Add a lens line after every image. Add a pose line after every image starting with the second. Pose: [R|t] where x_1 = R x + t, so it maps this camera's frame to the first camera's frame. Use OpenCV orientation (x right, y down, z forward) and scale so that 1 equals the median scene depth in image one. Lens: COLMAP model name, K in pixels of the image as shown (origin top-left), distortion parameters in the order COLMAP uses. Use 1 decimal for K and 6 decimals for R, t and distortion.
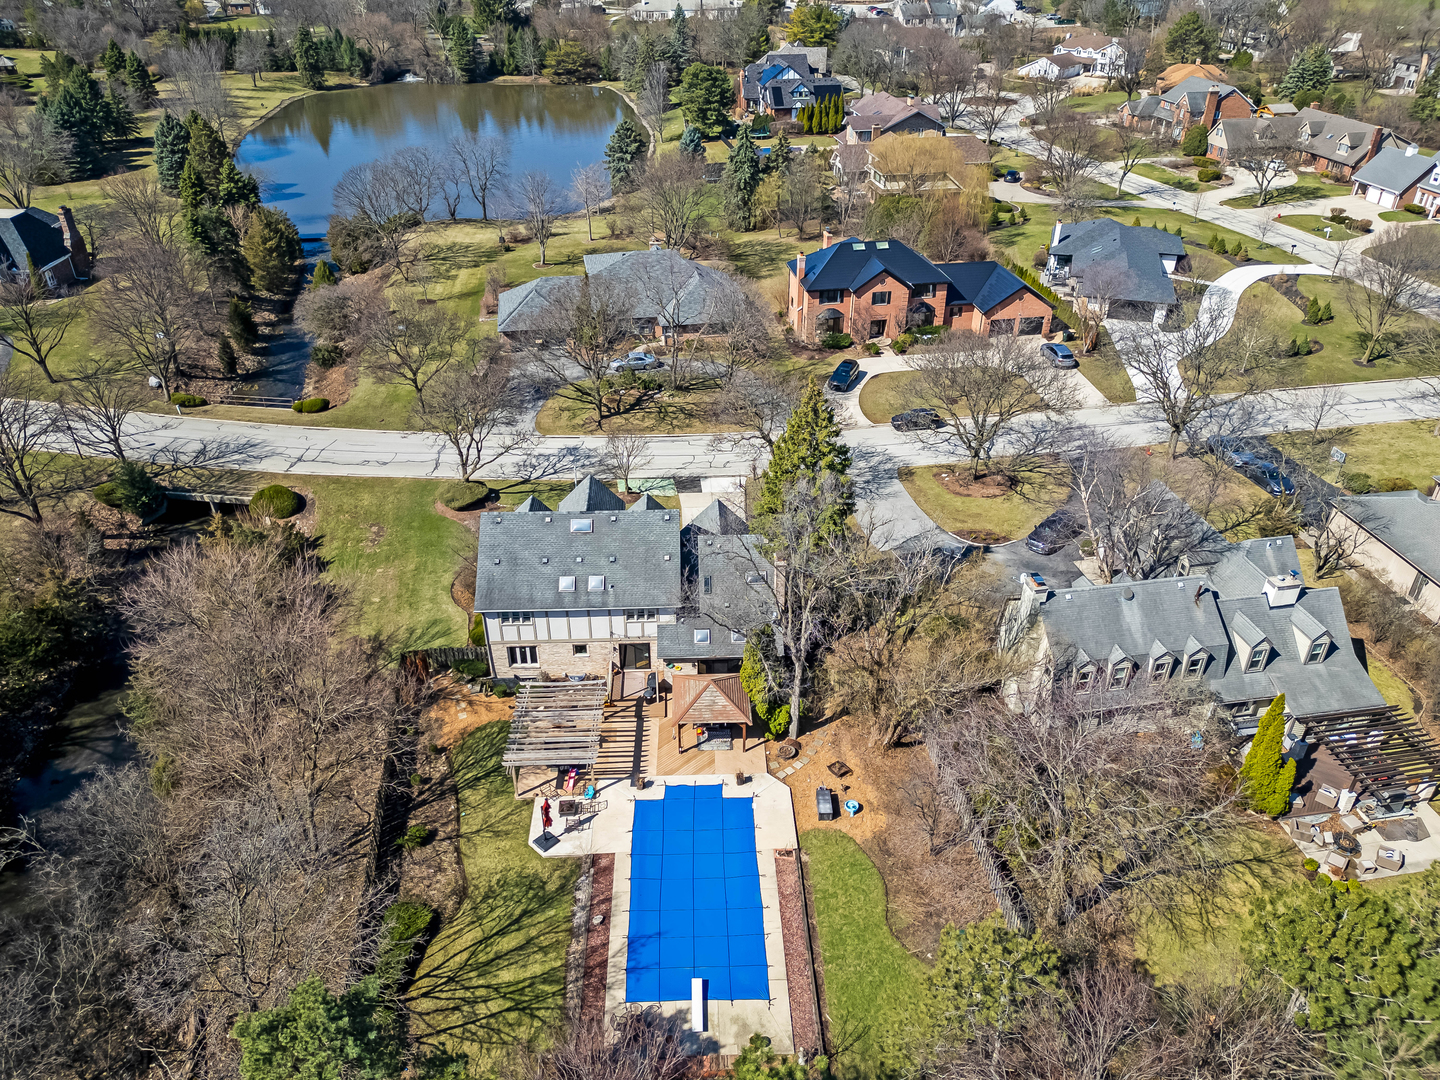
lens RADIAL K [[1022.9, 0, 717.8], [0, 1022.9, 546.5], [0, 0, 1]] dist [0.076871, -0.073650]
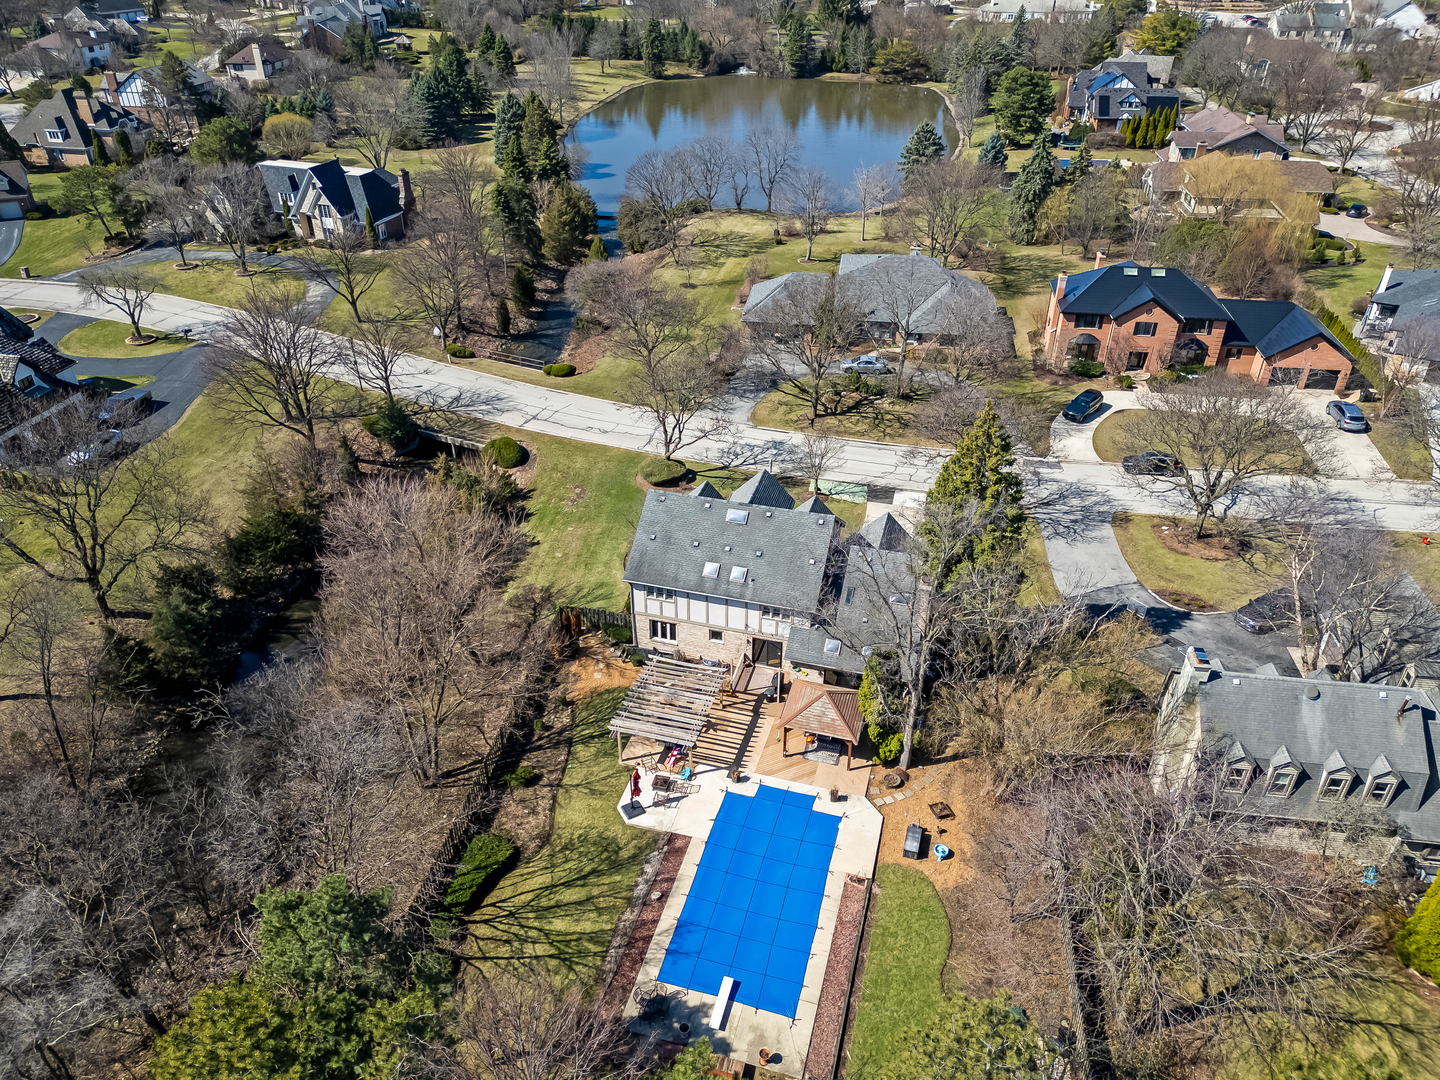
lens RADIAL K [[1022.9, 0, 717.8], [0, 1022.9, 546.5], [0, 0, 1]] dist [0.076871, -0.073650]
pose [[0.951823, 0.168061, -0.256493, 0.085980], [-0.167745, 0.985556, 0.023276, -0.008452], [0.256699, 0.020871, 0.966266, 0.011509]]
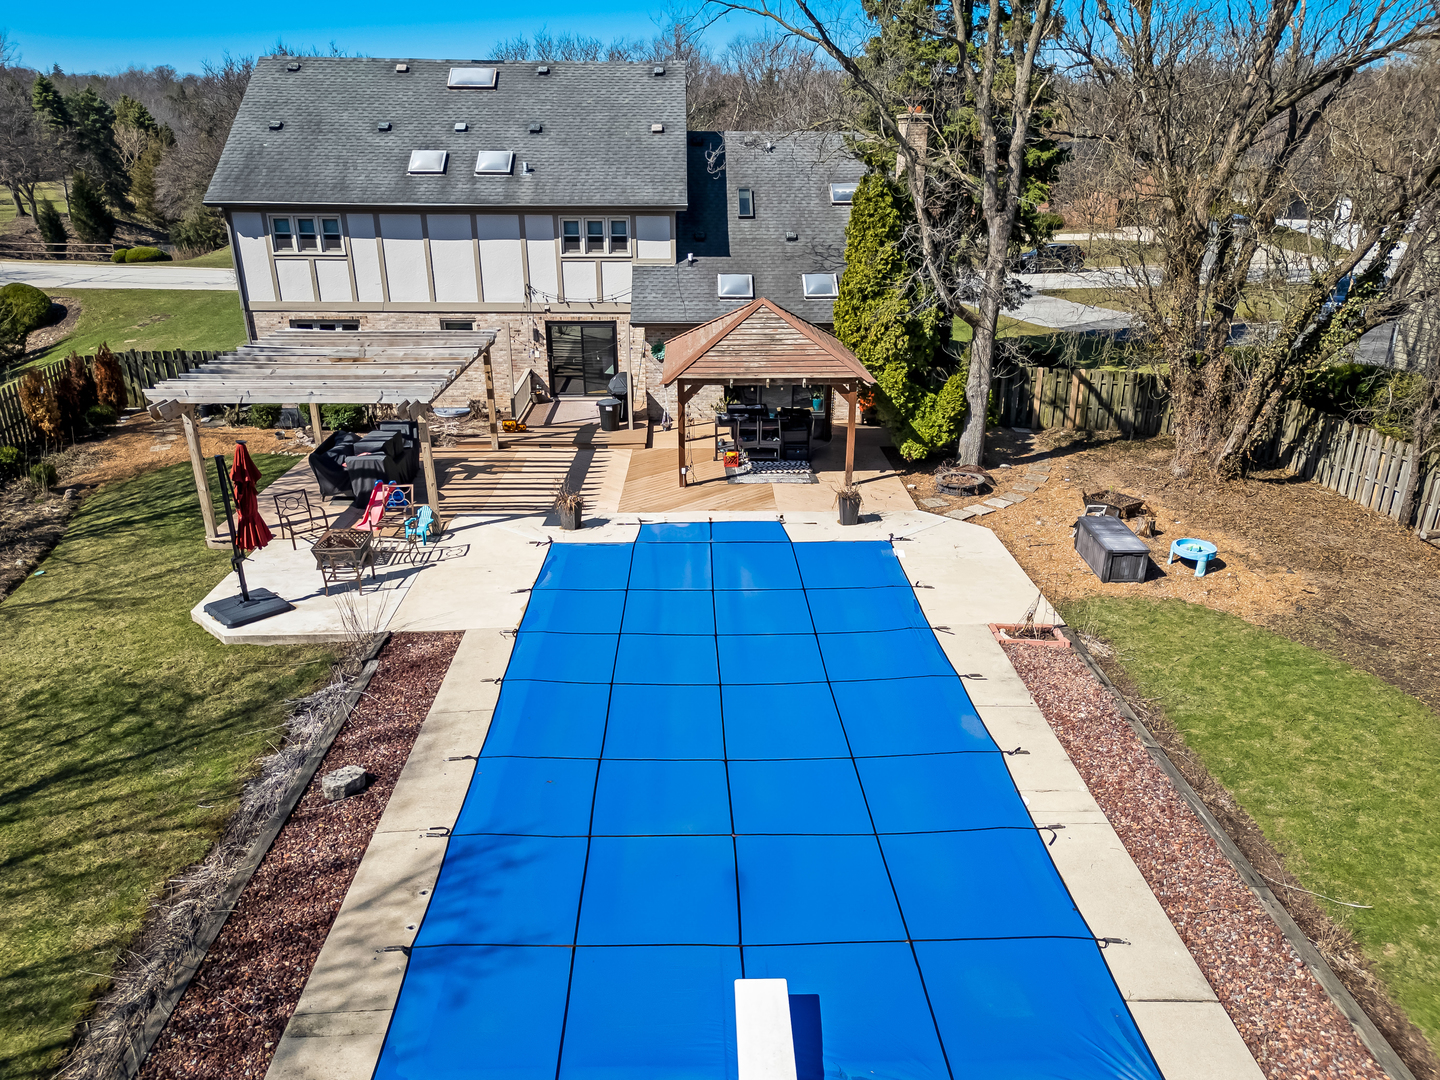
lens RADIAL K [[1022.9, 0, 717.8], [0, 1022.9, 546.5], [0, 0, 1]] dist [0.076871, -0.073650]
pose [[0.999982, 0.004972, -0.003244, -0.015444], [-0.005485, 0.982845, -0.184351, 0.205886], [0.002272, 0.184365, 0.982855, 0.438984]]
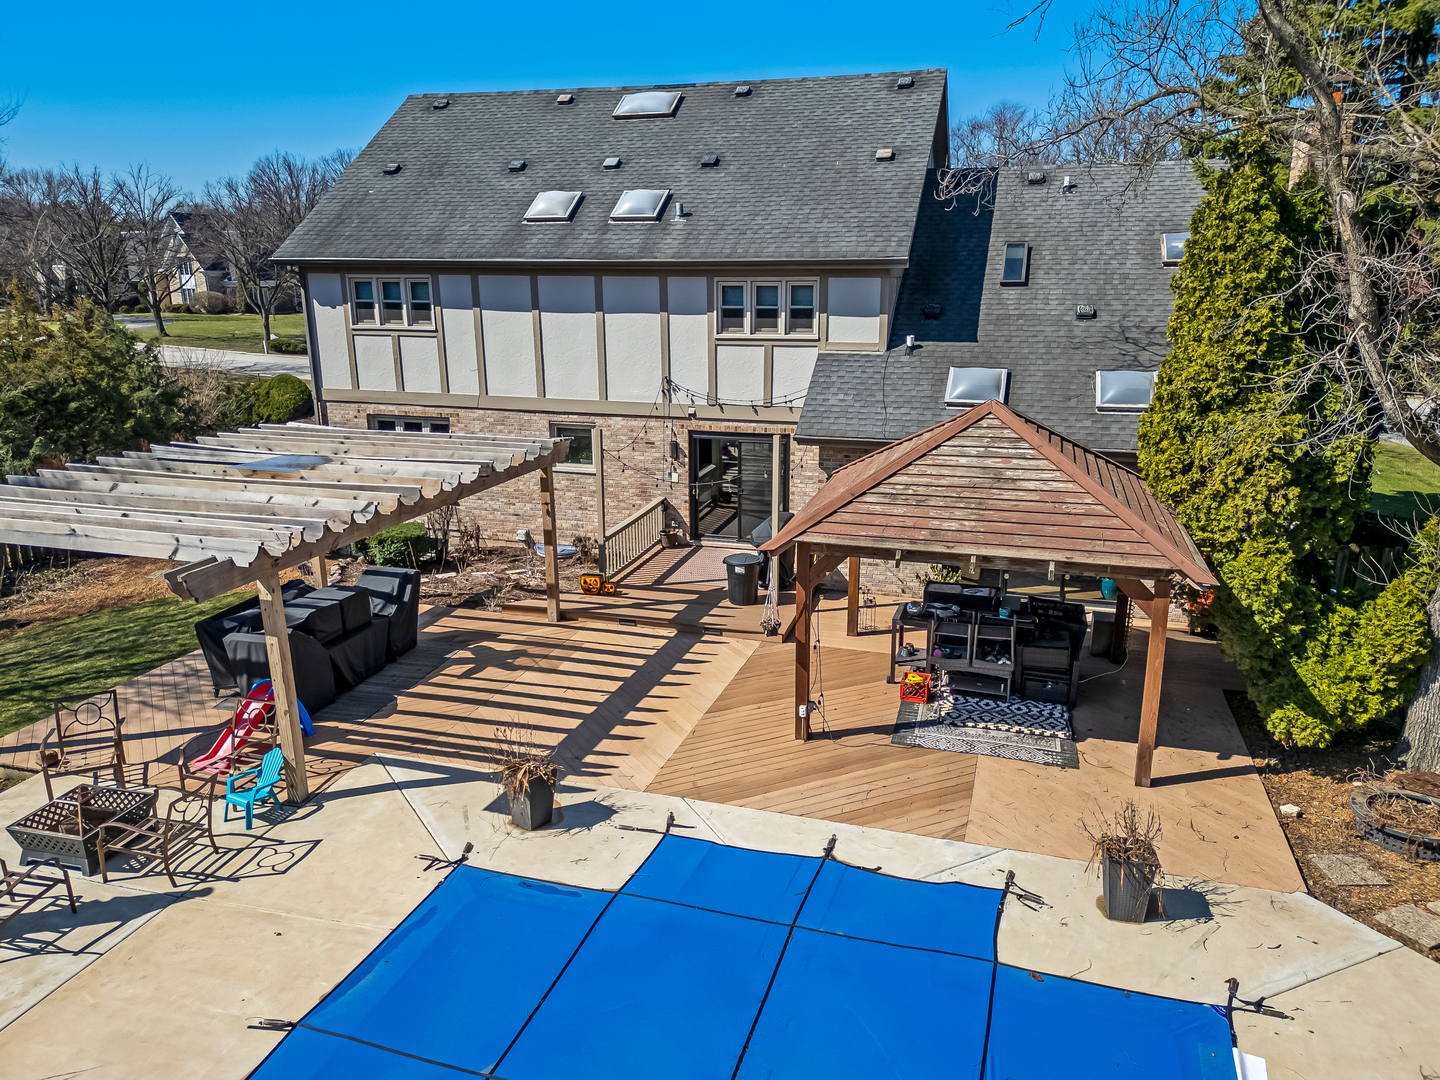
lens RADIAL K [[1022.2, 0, 724.8], [0, 1022.2, 542.2], [0, 0, 1]] dist [0.108332, -0.123087]
pose [[0.949619, 0.082321, -0.302402, 0.005171], [-0.168244, 0.947971, -0.270269, 0.155451], [0.264420, 0.307530, 0.914061, 0.557529]]
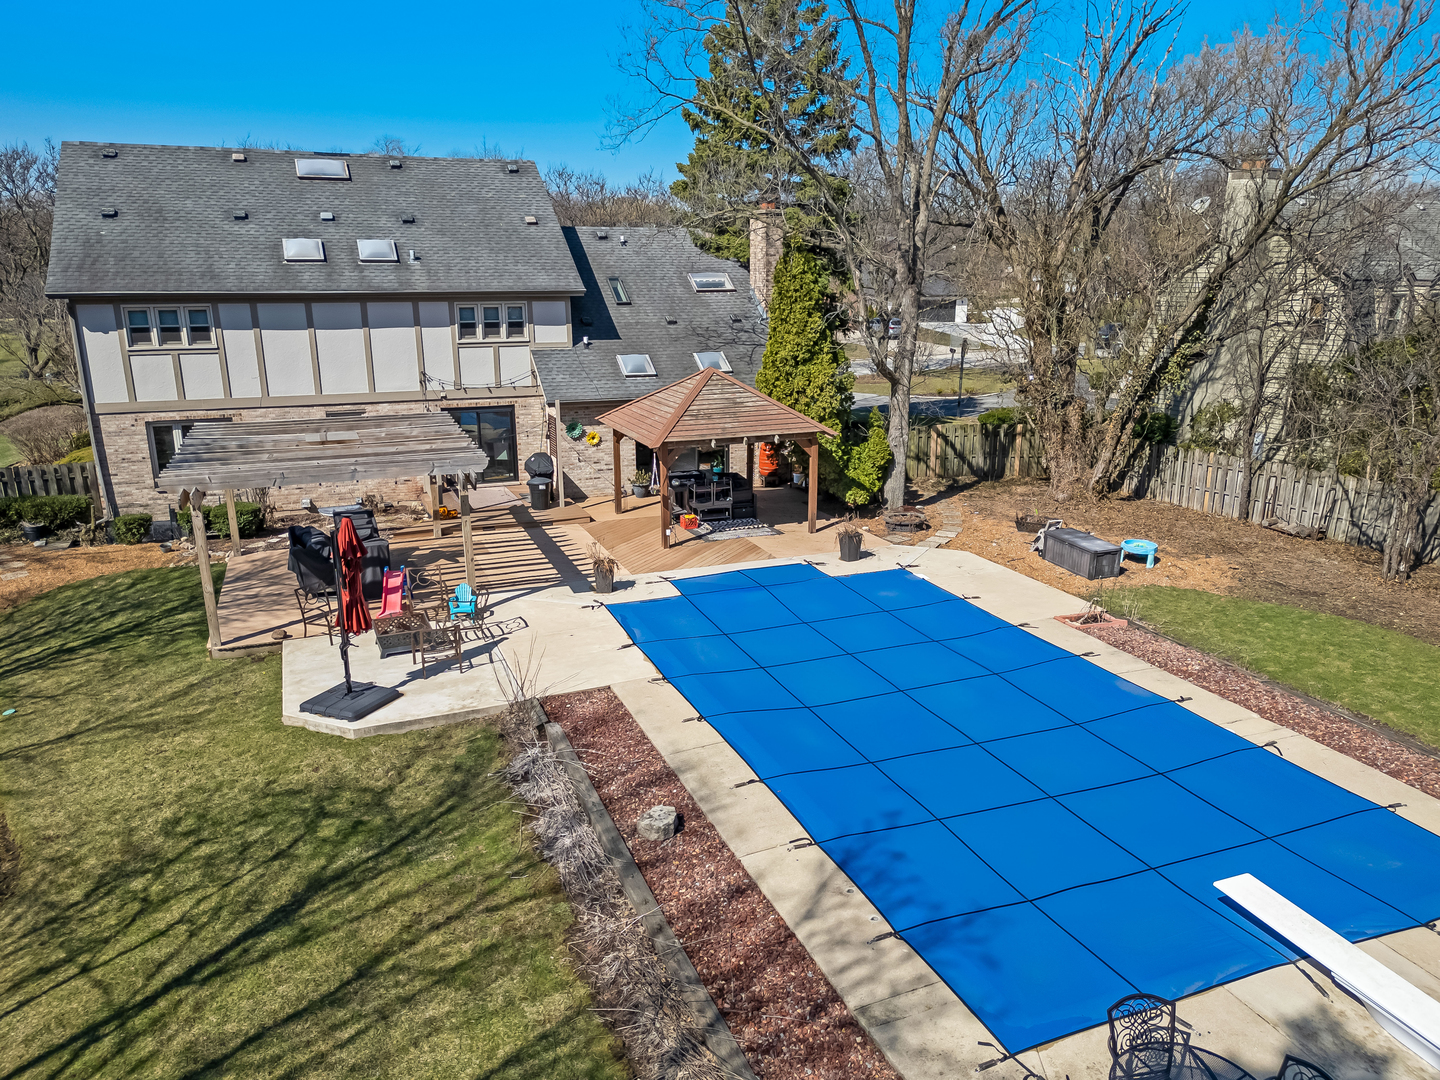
lens RADIAL K [[1022.9, 0, 717.8], [0, 1022.9, 546.5], [0, 0, 1]] dist [0.076871, -0.073650]
pose [[0.939108, -0.091207, 0.331296, -0.103163], [0.183666, 0.948085, -0.259619, 0.213932], [-0.290418, 0.304659, 0.907106, 0.447799]]
